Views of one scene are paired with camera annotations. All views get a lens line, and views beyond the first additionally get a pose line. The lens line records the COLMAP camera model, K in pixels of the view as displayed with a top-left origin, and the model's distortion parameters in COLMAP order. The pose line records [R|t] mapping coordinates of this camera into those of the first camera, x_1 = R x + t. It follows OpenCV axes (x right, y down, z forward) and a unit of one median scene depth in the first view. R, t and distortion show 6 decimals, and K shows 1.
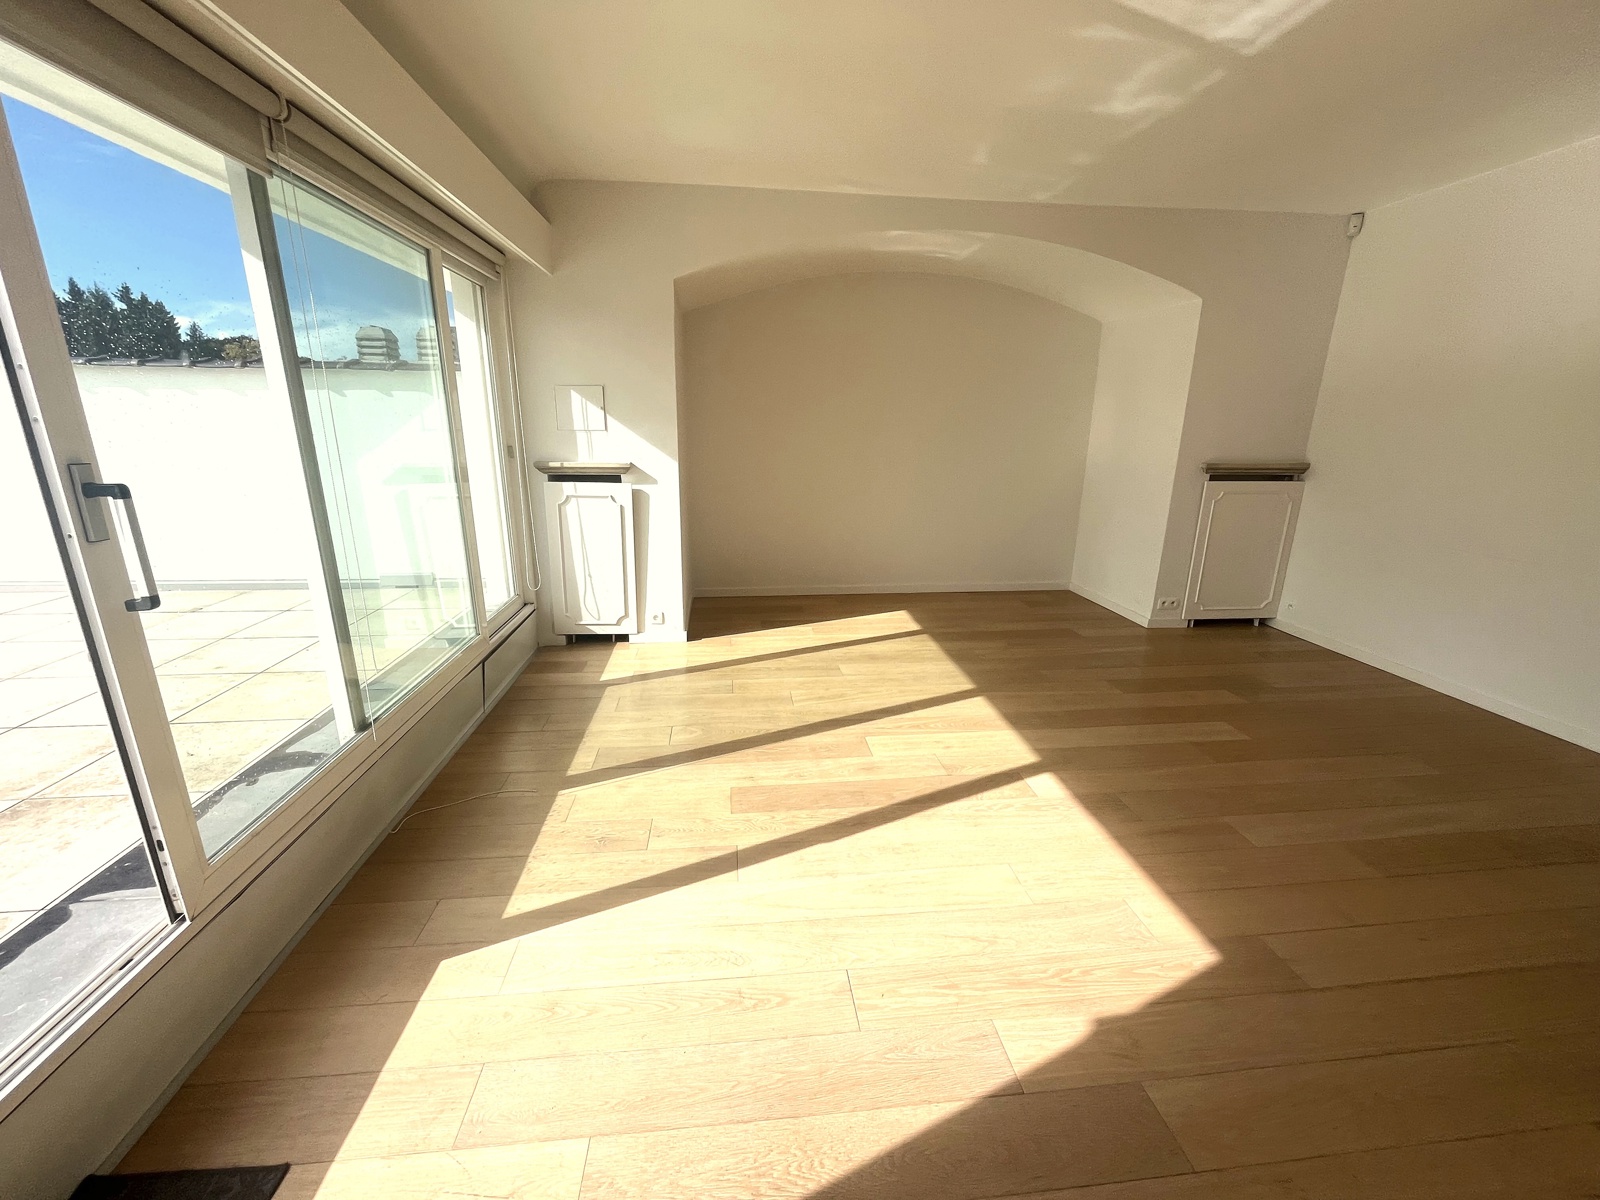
lens RADIAL K [[653.7, 0, 798.2], [0, 653.7, 598.5], [0, 0, 1]] dist [-0.001178, -0.000350]
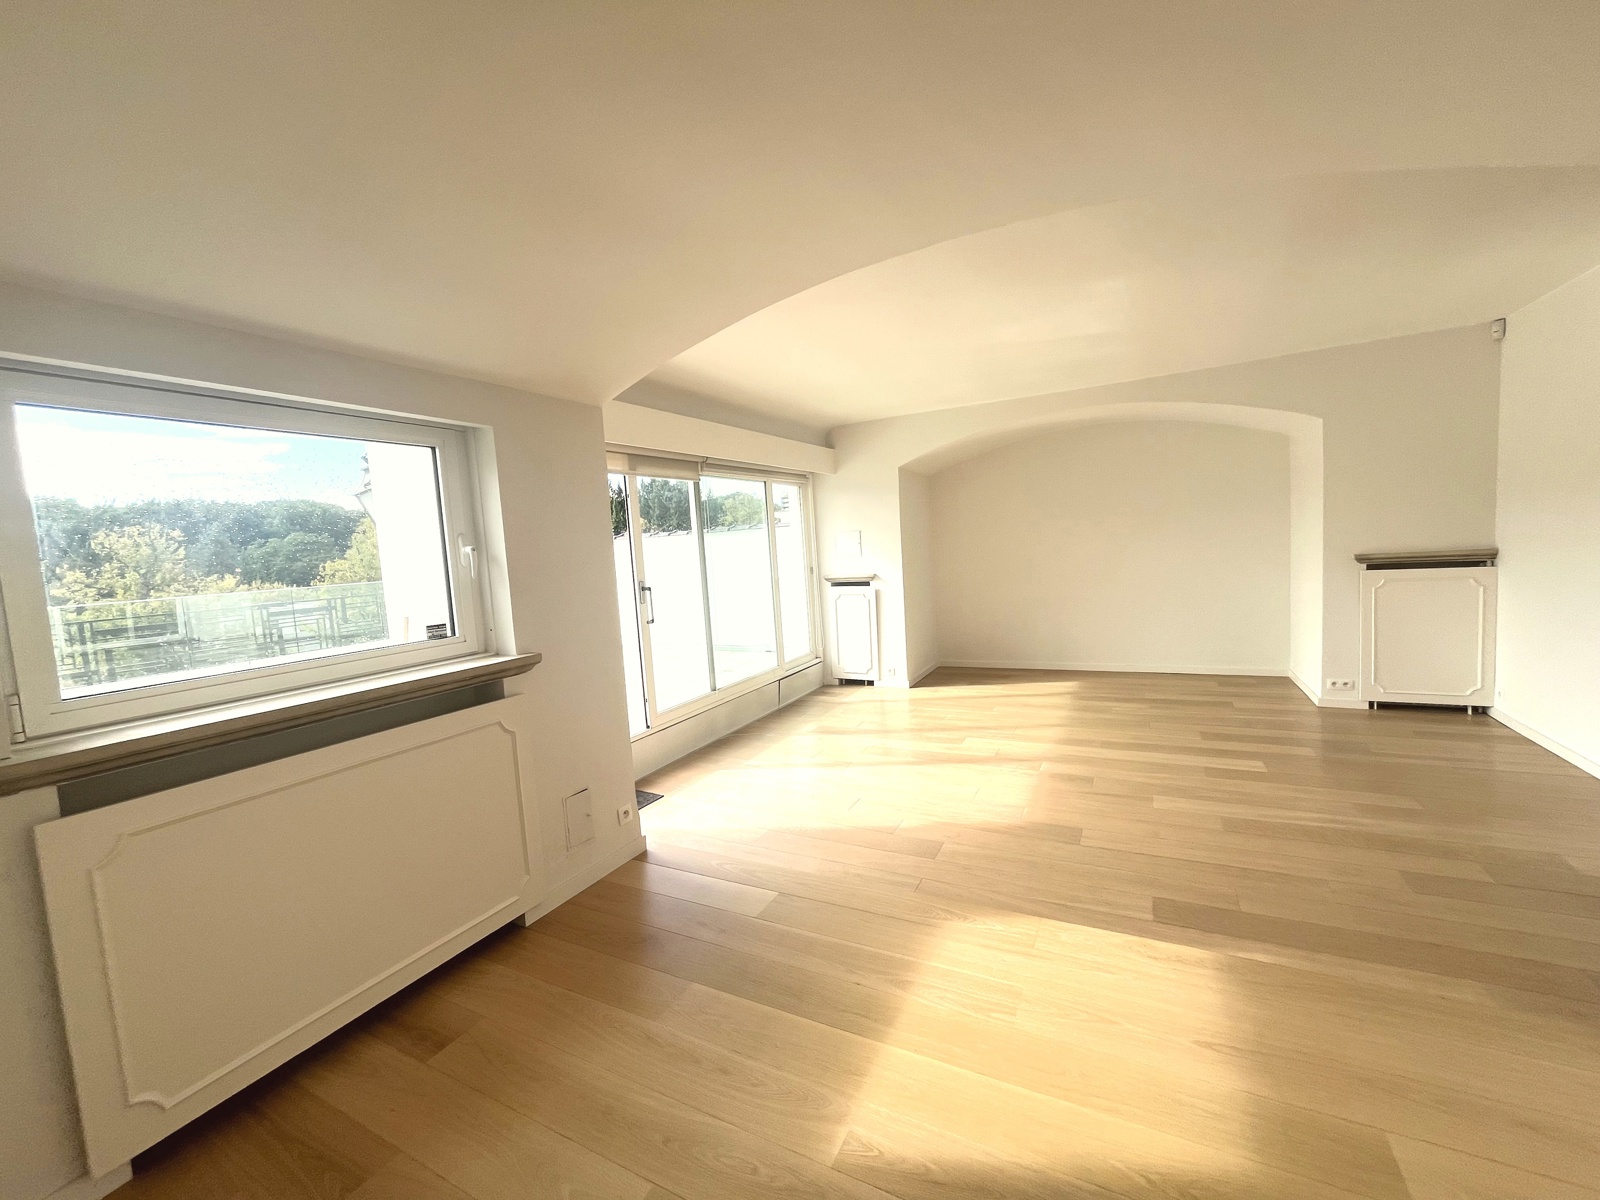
lens RADIAL K [[653.7, 0, 796.8], [0, 653.7, 592.9], [0, 0, 1]] dist [-0.001178, -0.000350]
pose [[0.828862, -0.021313, -0.559047, 0.496304], [-0.075274, 0.985939, -0.149190, 0.100109], [0.554366, 0.165740, 0.815604, -0.446043]]
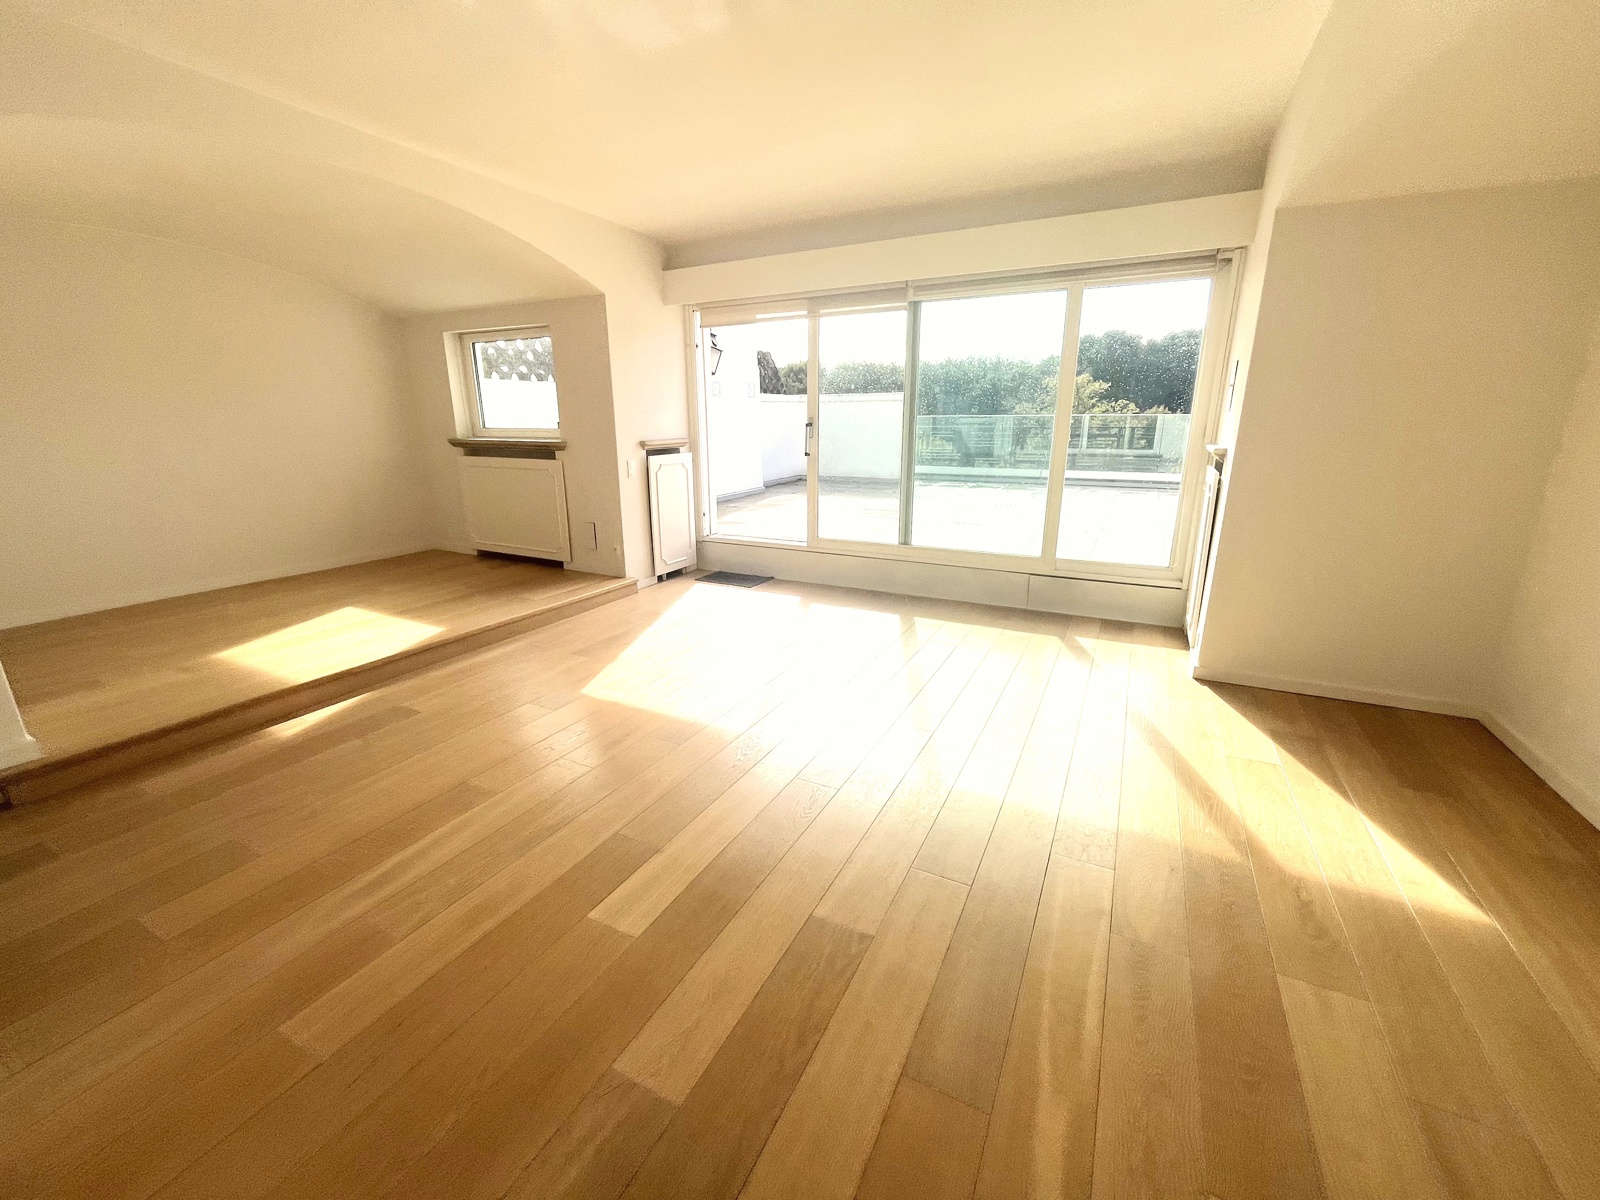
lens RADIAL K [[653.7, 0, 804.7], [0, 653.7, 601.0], [0, 0, 1]] dist [-0.001178, -0.000350]
pose [[-0.544852, 0.220570, -0.809002, 0.768608], [-0.221514, 0.892651, 0.392563, -0.243022], [0.808744, 0.393095, -0.437503, 0.998883]]
